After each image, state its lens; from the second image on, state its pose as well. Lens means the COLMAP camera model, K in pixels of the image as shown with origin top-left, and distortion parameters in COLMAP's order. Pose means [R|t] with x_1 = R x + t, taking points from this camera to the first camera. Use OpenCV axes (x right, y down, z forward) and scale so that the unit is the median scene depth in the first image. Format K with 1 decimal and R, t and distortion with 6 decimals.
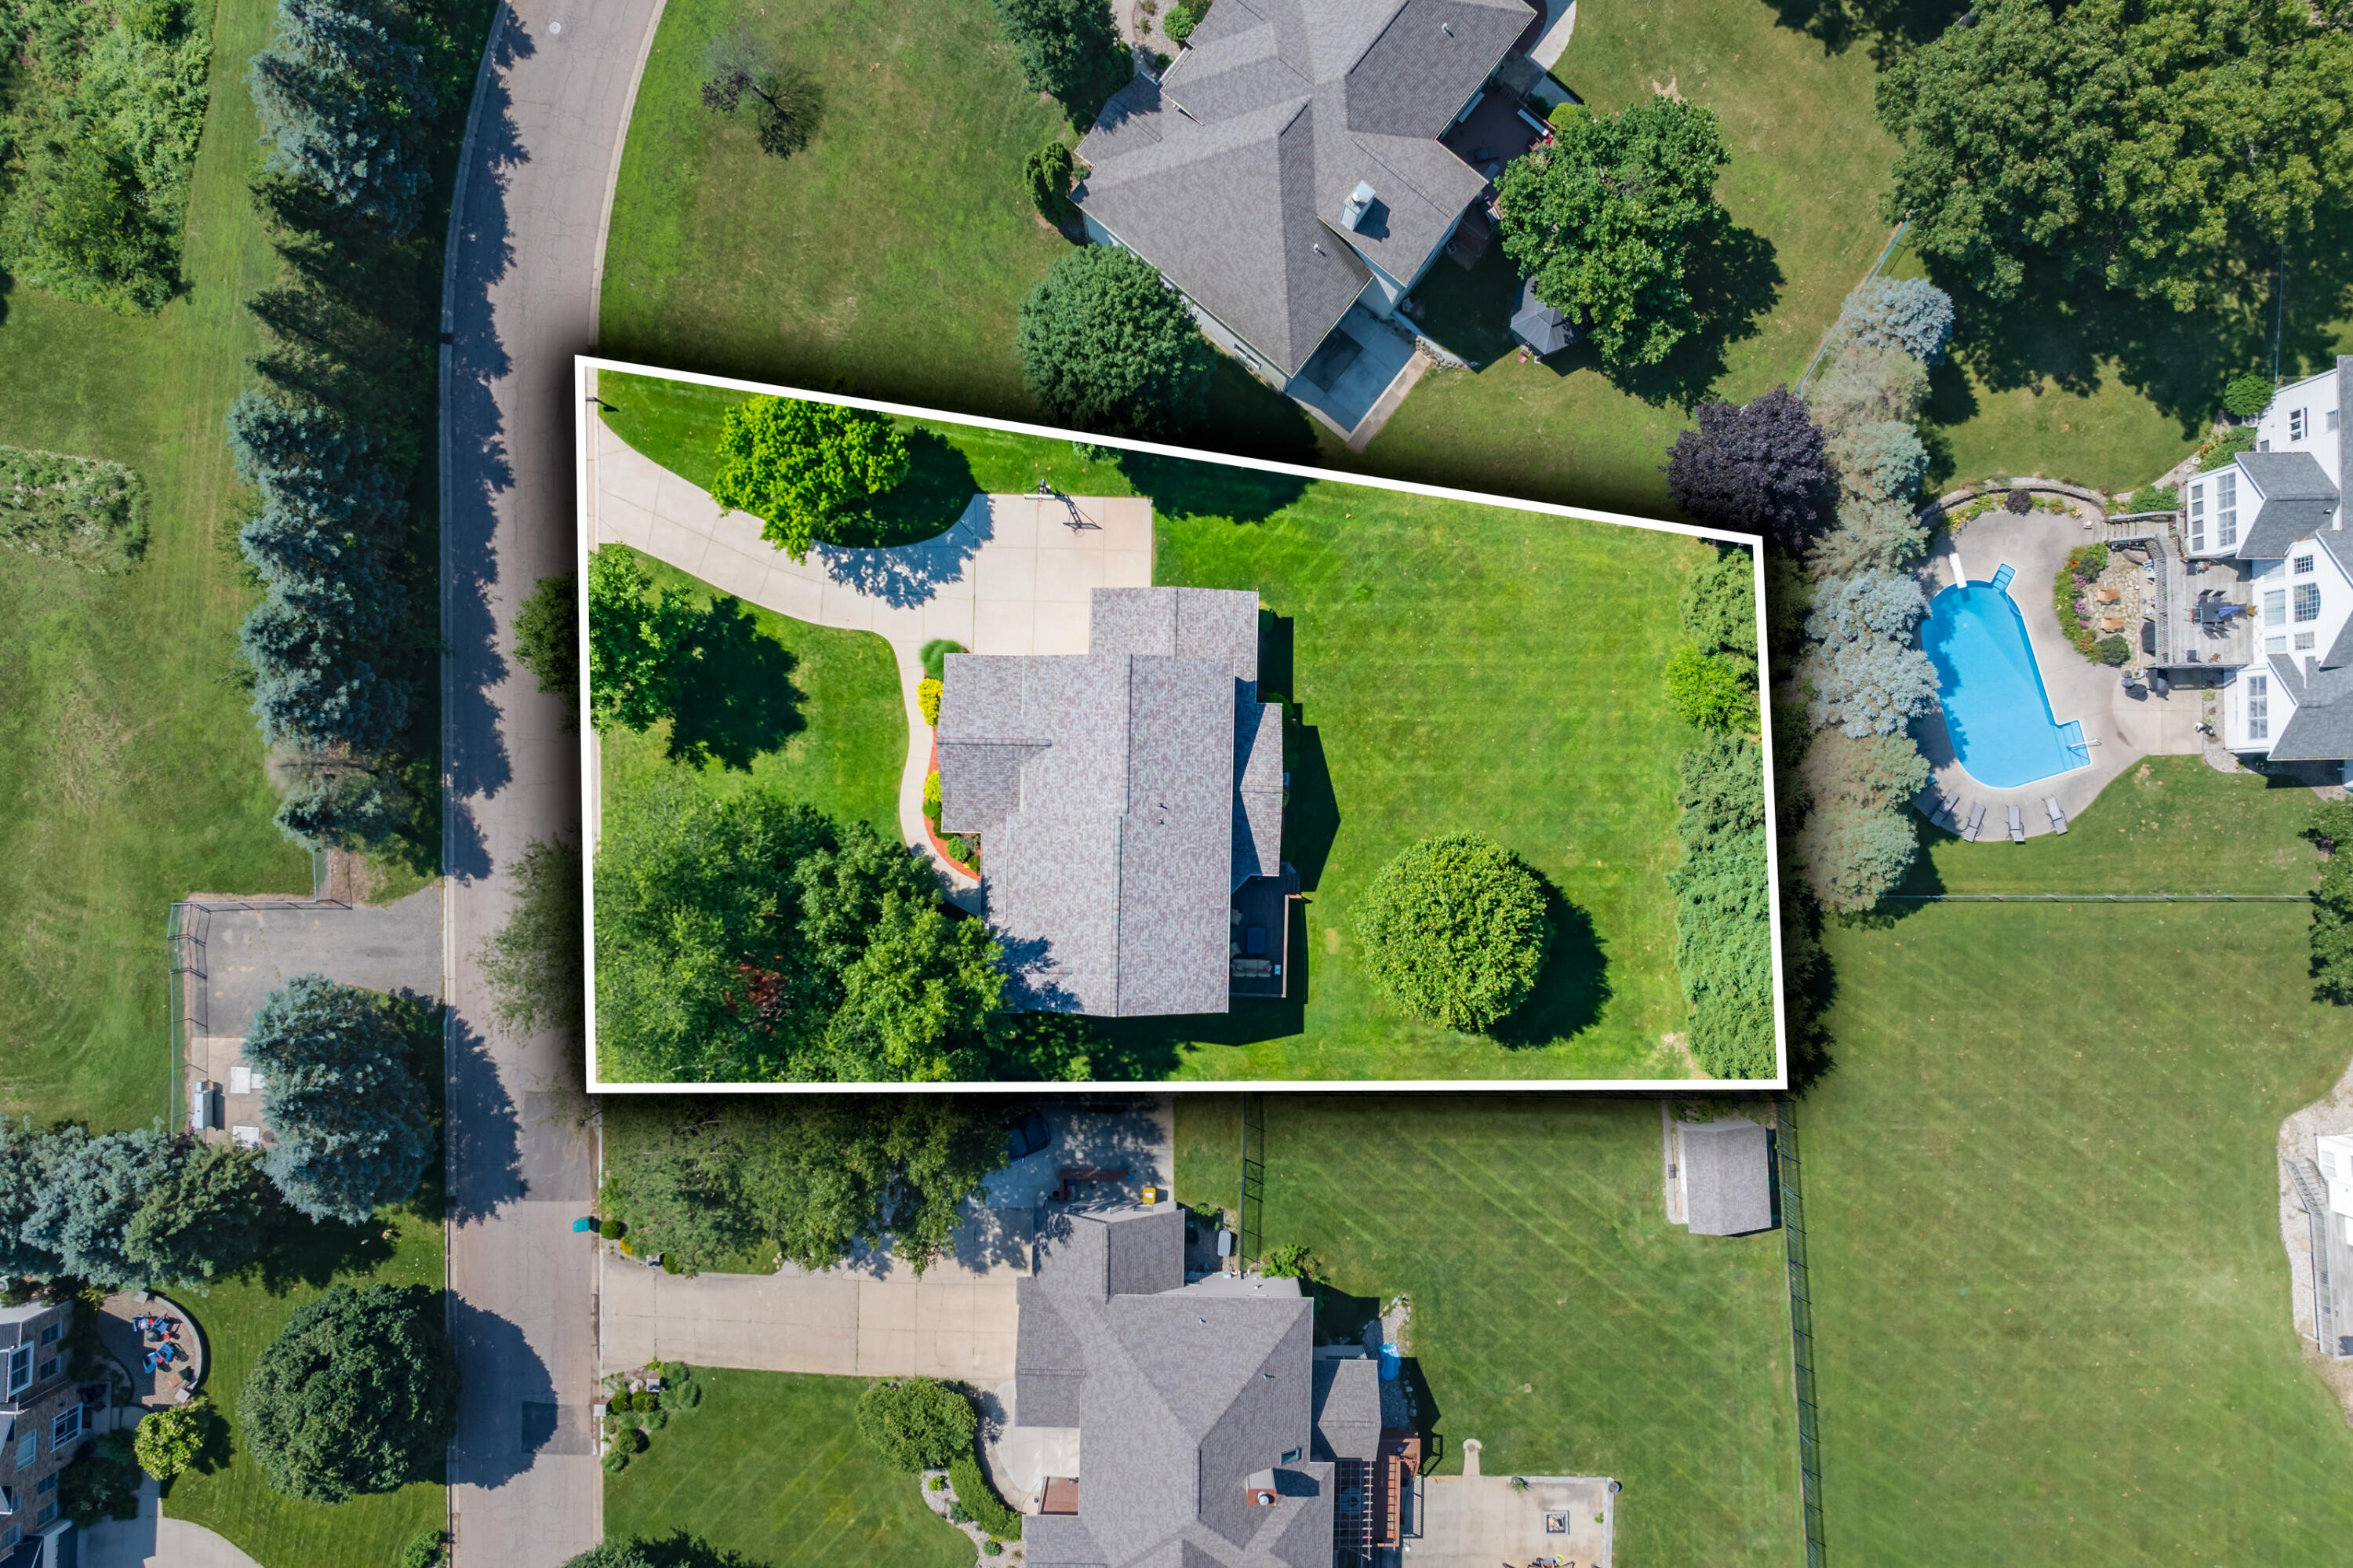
lens RADIAL K [[1648.3, 0, 1176.5], [0, 1648.3, 784.0], [0, 0, 1]] dist [-0.019187, -0.002465]
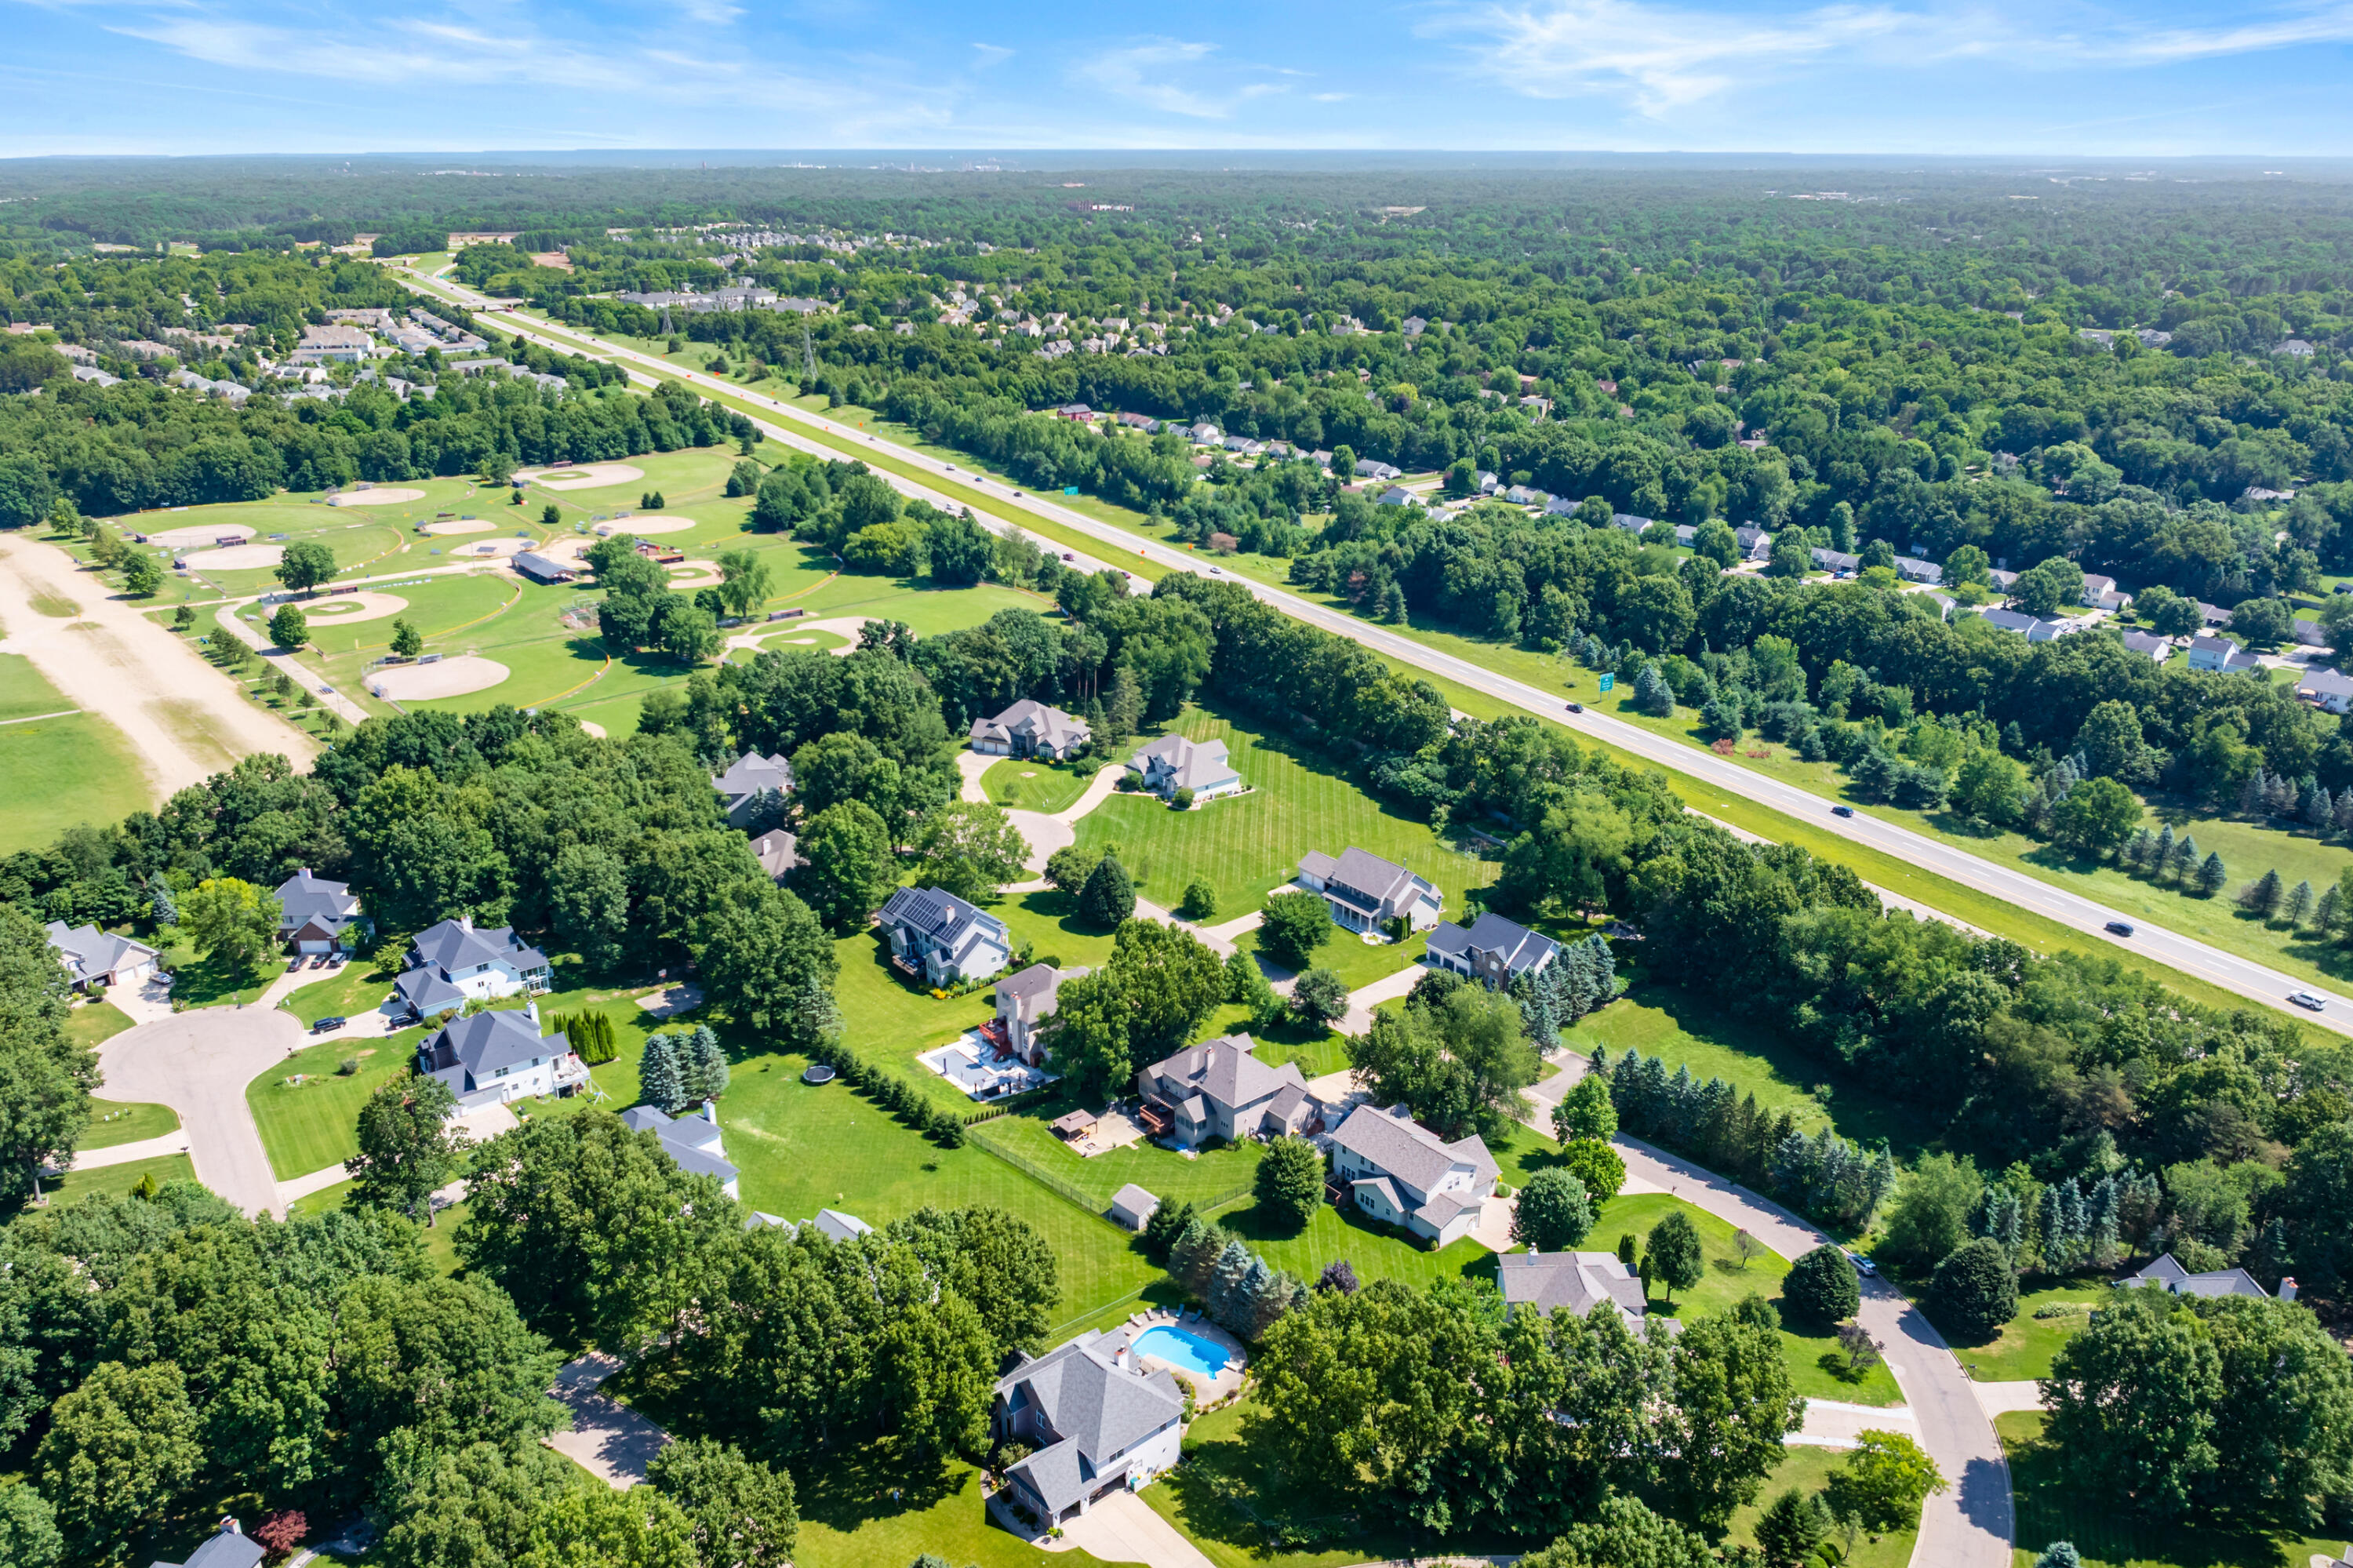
lens RADIAL K [[1734.9, 0, 1176.8], [0, 1734.9, 839.2], [0, 0, 1]] dist [-0.016196, -0.002374]
pose [[-0.758491, 0.243435, -0.604509, 1.687556], [-0.651677, -0.287227, 0.702009, -1.438871], [-0.002738, 0.926412, 0.376500, -0.486937]]
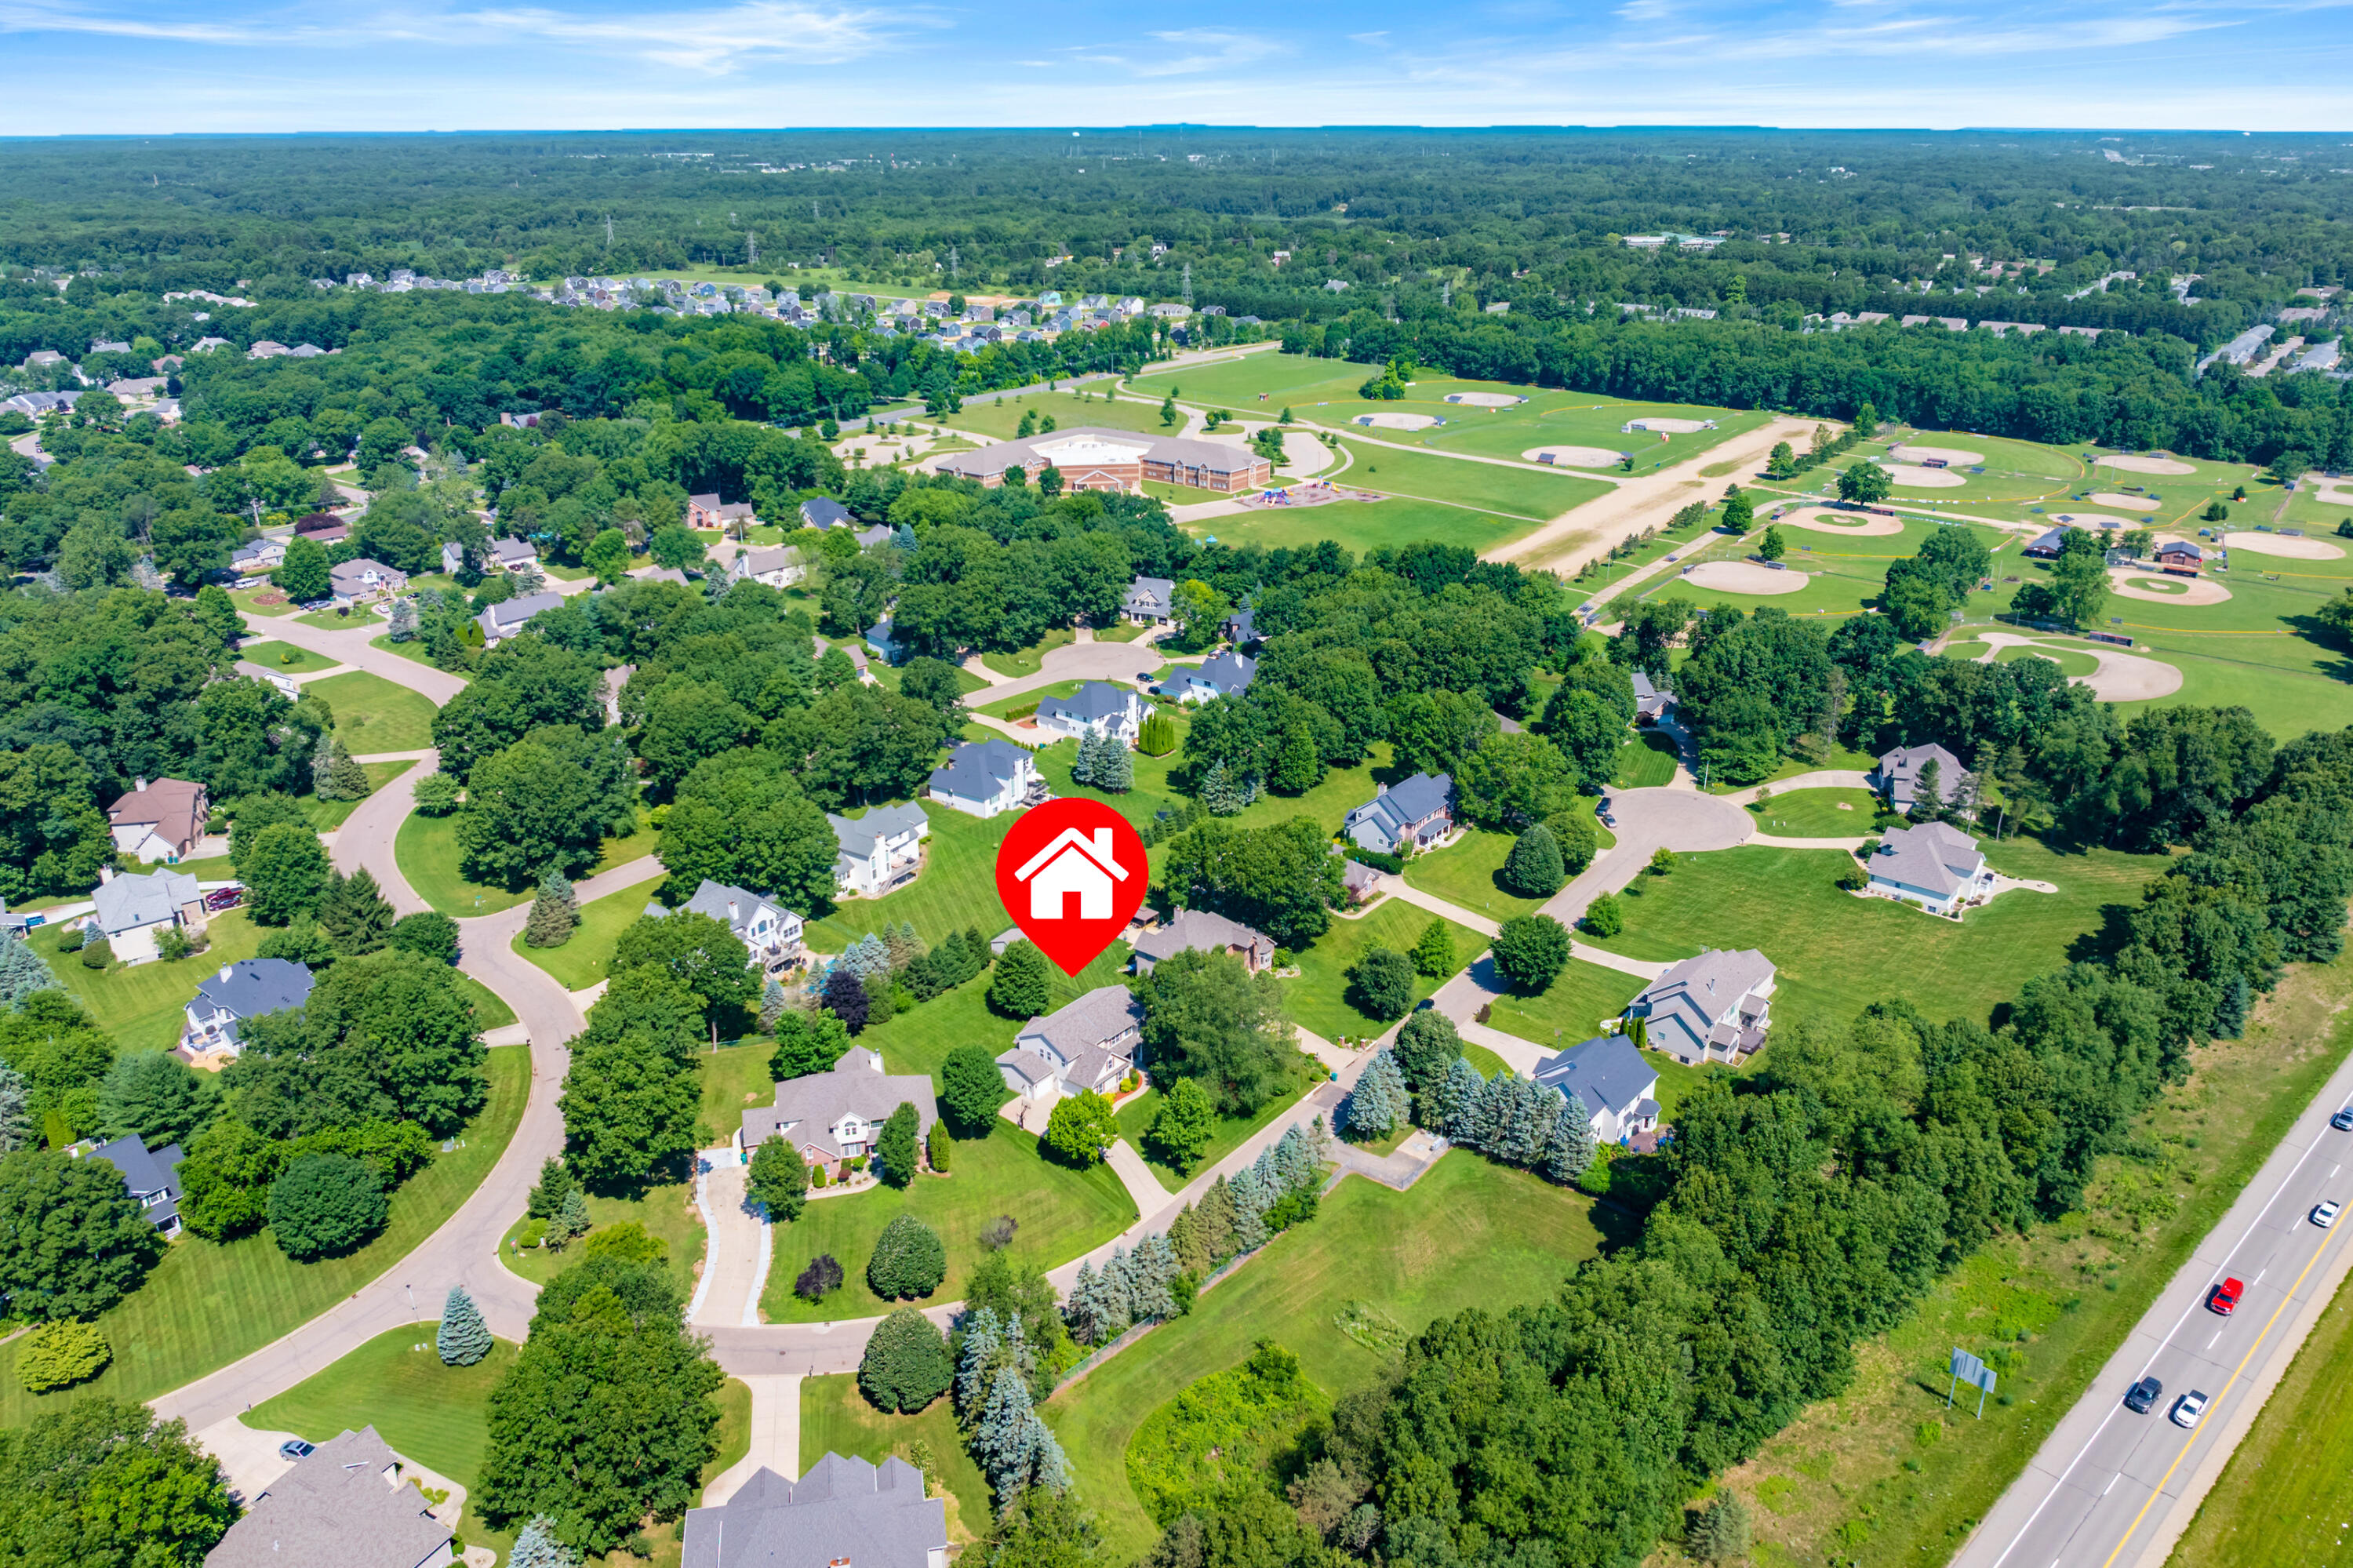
lens RADIAL K [[1648.3, 0, 1176.5], [0, 1648.3, 784.0], [0, 0, 1]] dist [-0.019187, -0.002465]
pose [[-0.792365, -0.229982, 0.565036, -1.600901], [0.610038, -0.303949, 0.731757, -1.751545], [0.003451, 0.924512, 0.381137, -0.481561]]
